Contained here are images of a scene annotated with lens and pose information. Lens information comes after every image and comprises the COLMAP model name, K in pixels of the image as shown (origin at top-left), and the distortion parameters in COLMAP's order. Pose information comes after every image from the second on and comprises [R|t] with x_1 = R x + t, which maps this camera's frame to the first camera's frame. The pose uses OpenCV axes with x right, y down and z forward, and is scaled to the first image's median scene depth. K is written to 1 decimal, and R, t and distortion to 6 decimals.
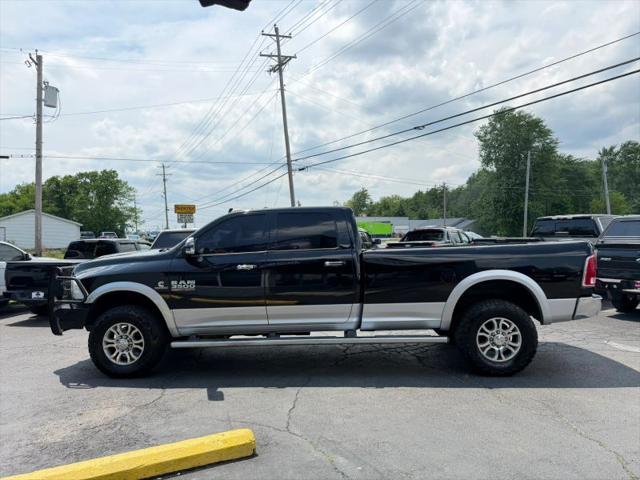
lens RADIAL K [[452.3, 0, 292.2], [0, 452.3, 242.9], [0, 0, 1]] dist [-0.002372, -0.006252]
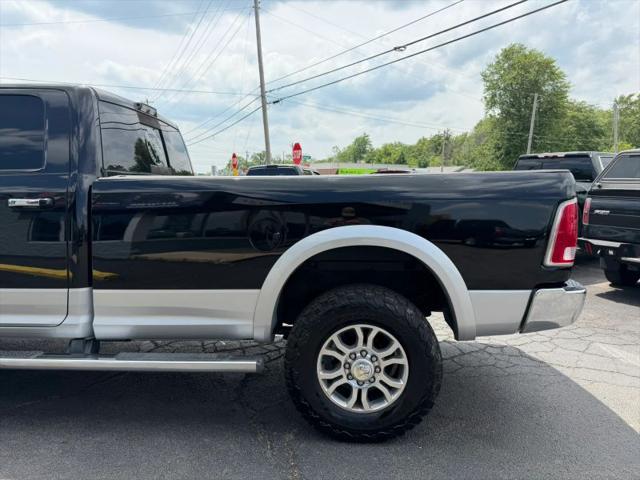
lens RADIAL K [[457.7, 0, 308.3], [0, 457.7, 241.5], [0, 0, 1]] dist [-0.000871, -0.004075]
pose [[0.999308, 0.024091, 0.028328, 0.185310], [-0.027111, 0.993389, 0.111549, 0.012145], [-0.025453, -0.112239, 0.993355, 0.253843]]
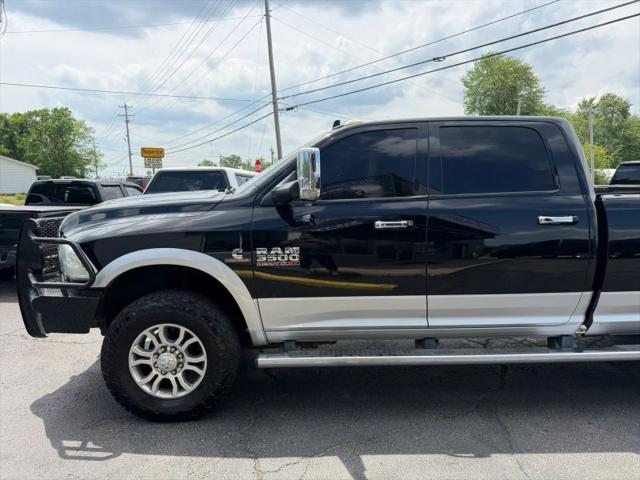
lens RADIAL K [[447.9, 0, 286.2], [0, 447.9, 247.7], [0, 0, 1]] dist [0.003138, 0.001641]
pose [[0.997402, 0.008148, 0.071569, -0.135659], [-0.016807, 0.992481, 0.121242, 0.009298], [-0.070043, -0.122130, 0.990039, 0.236057]]
